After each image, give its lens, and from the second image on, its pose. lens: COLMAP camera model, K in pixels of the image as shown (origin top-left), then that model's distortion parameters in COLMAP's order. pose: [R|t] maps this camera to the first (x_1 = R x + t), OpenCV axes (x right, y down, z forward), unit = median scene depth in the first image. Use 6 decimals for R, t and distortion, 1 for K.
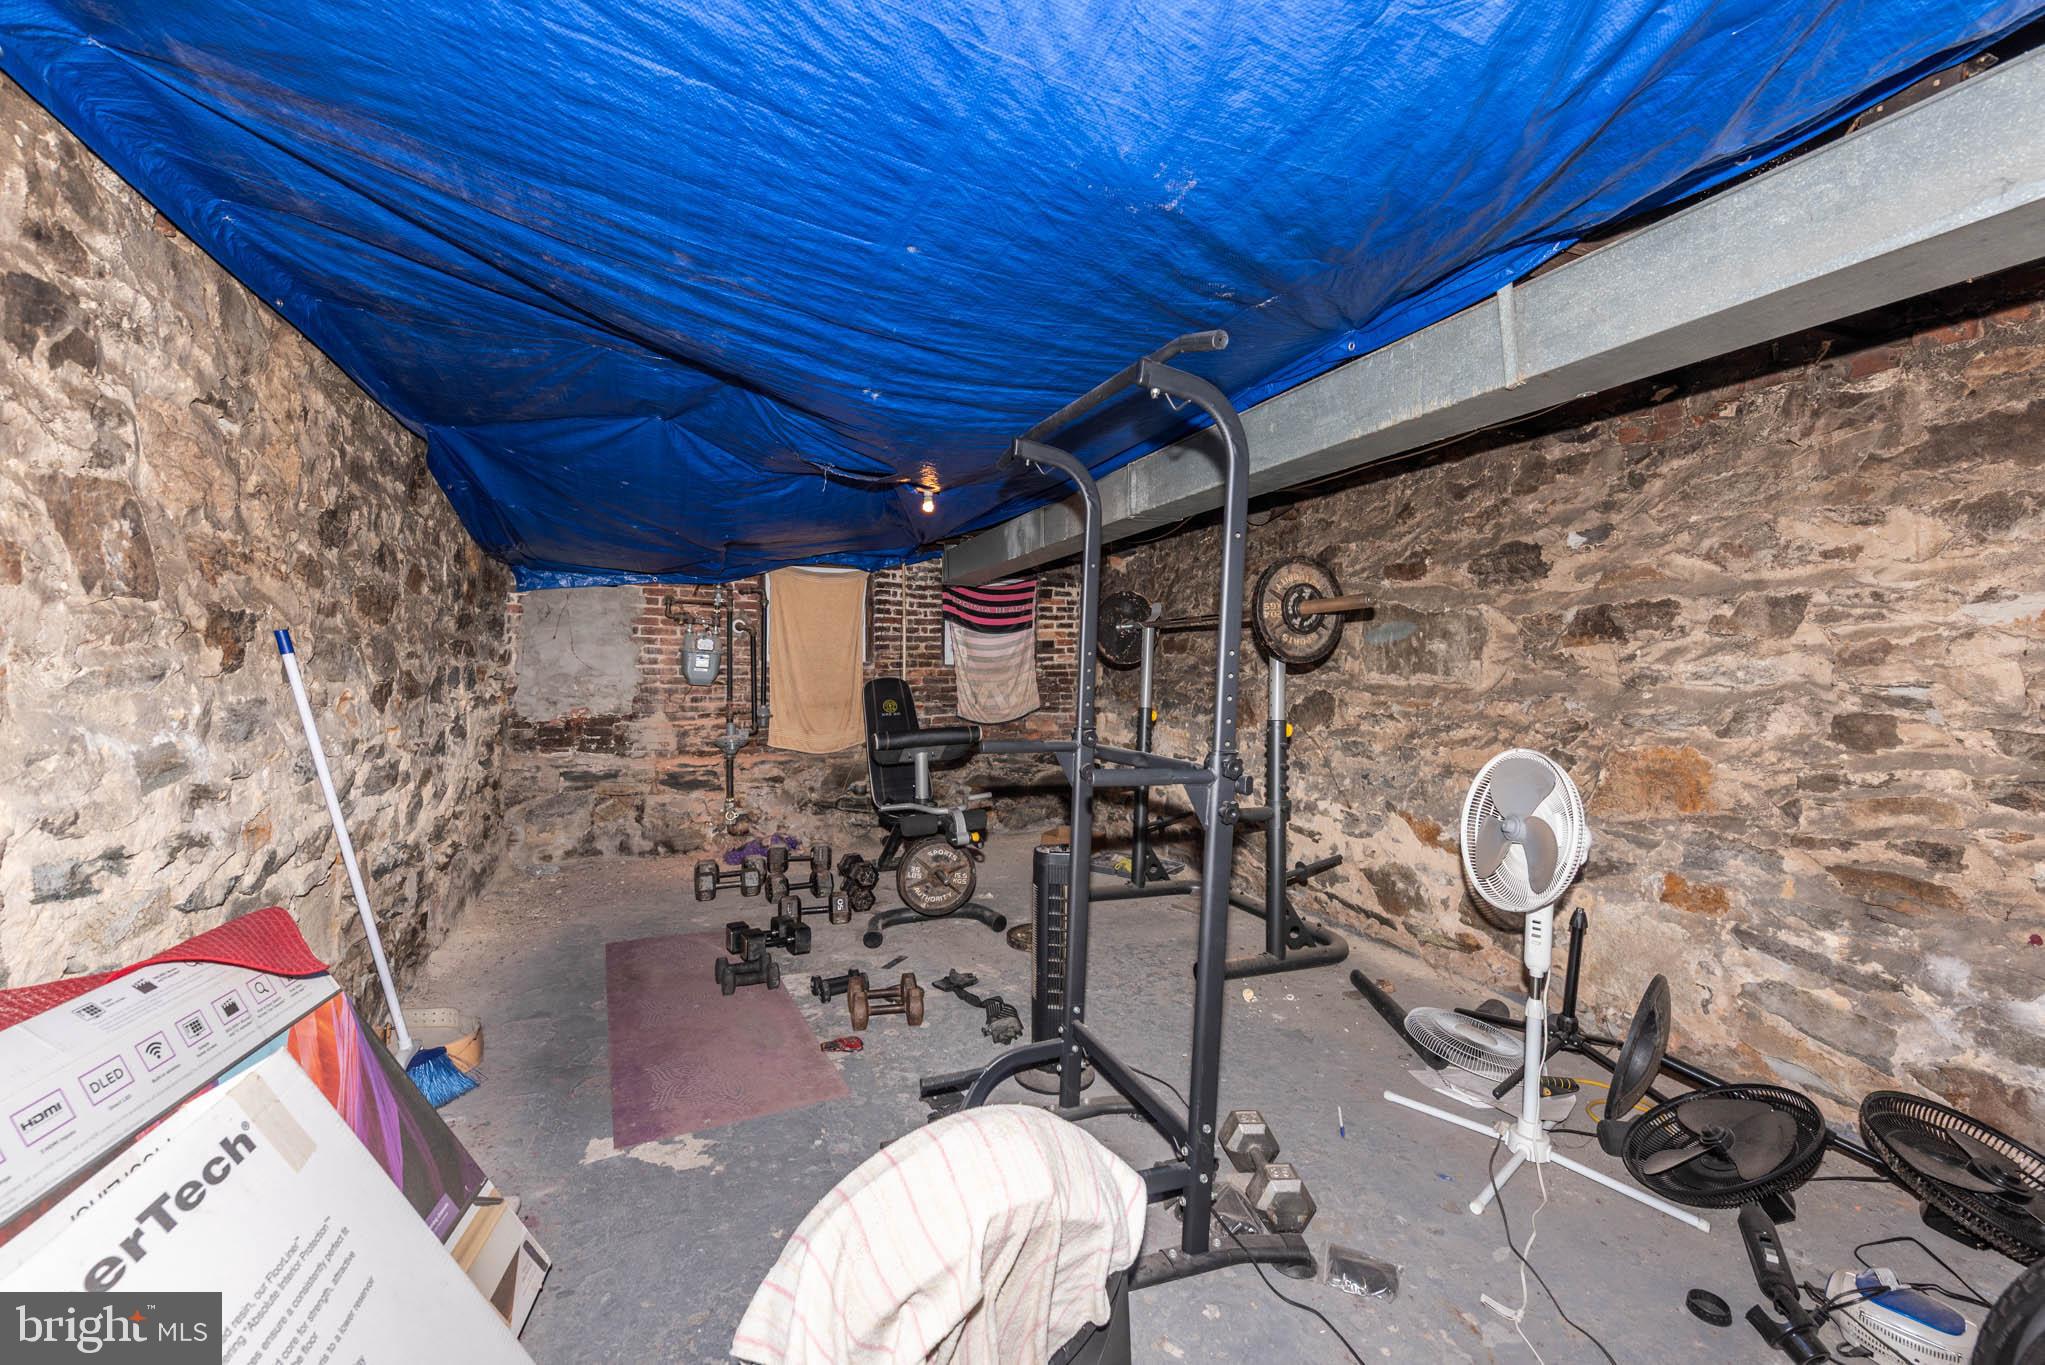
lens RADIAL K [[835.2, 0, 1004.4], [0, 835.2, 682.6], [0, 0, 1]] dist [0.013376, -0.001549]
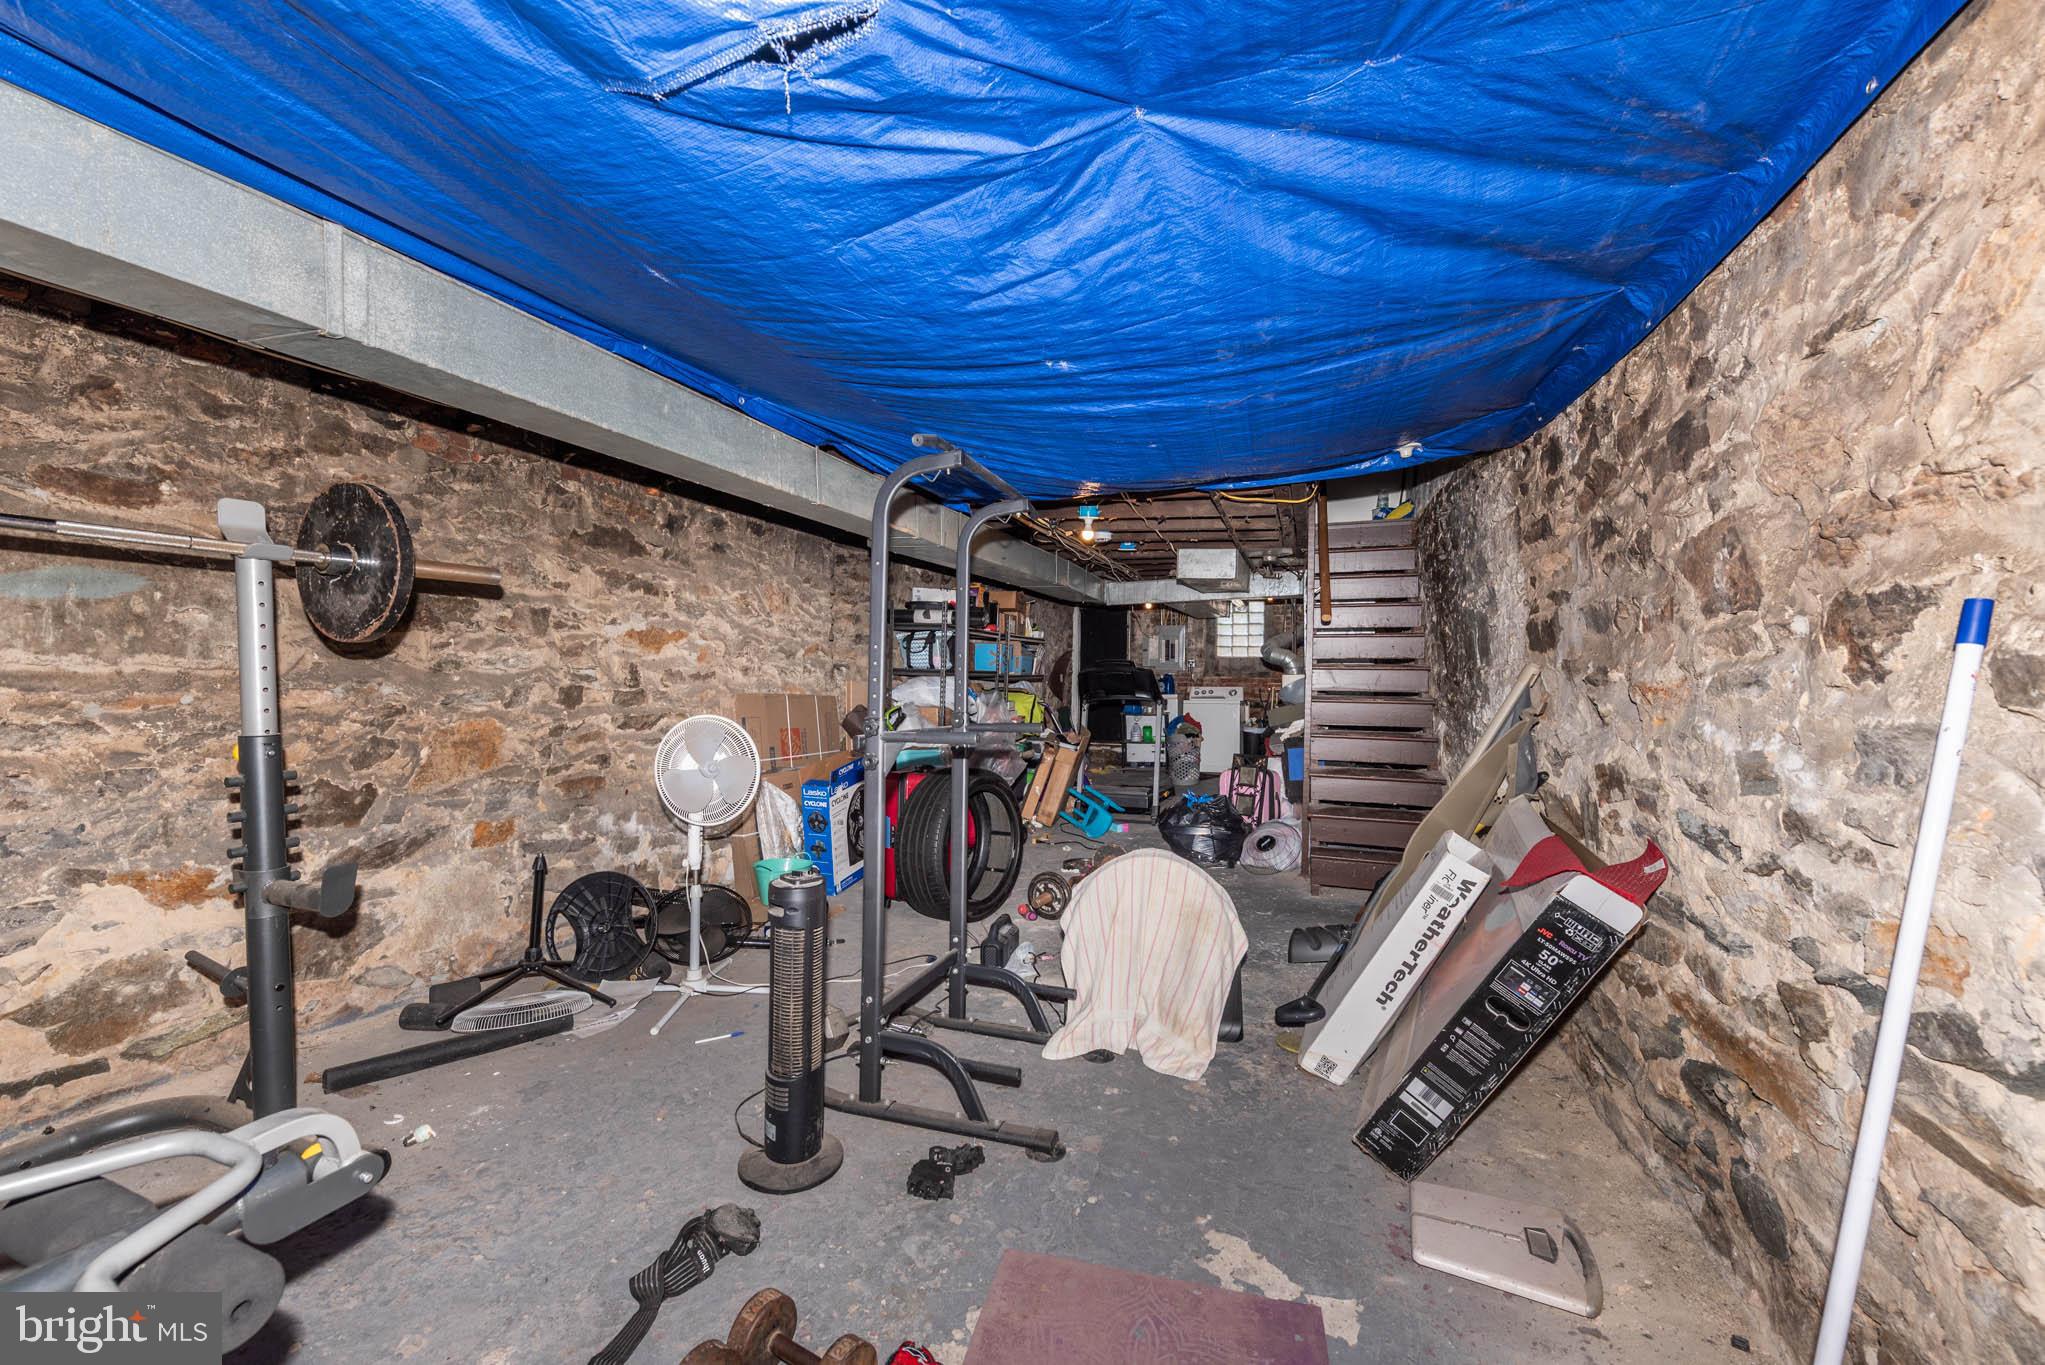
lens RADIAL K [[835.2, 0, 1005.4], [0, 835.2, 676.6], [0, 0, 1]] dist [0.013376, -0.001549]
pose [[-0.747391, -0.020744, 0.664060, -0.613675], [-0.010826, 0.999760, 0.019045, -0.018353], [-0.664296, 0.007045, -0.747437, 1.444668]]
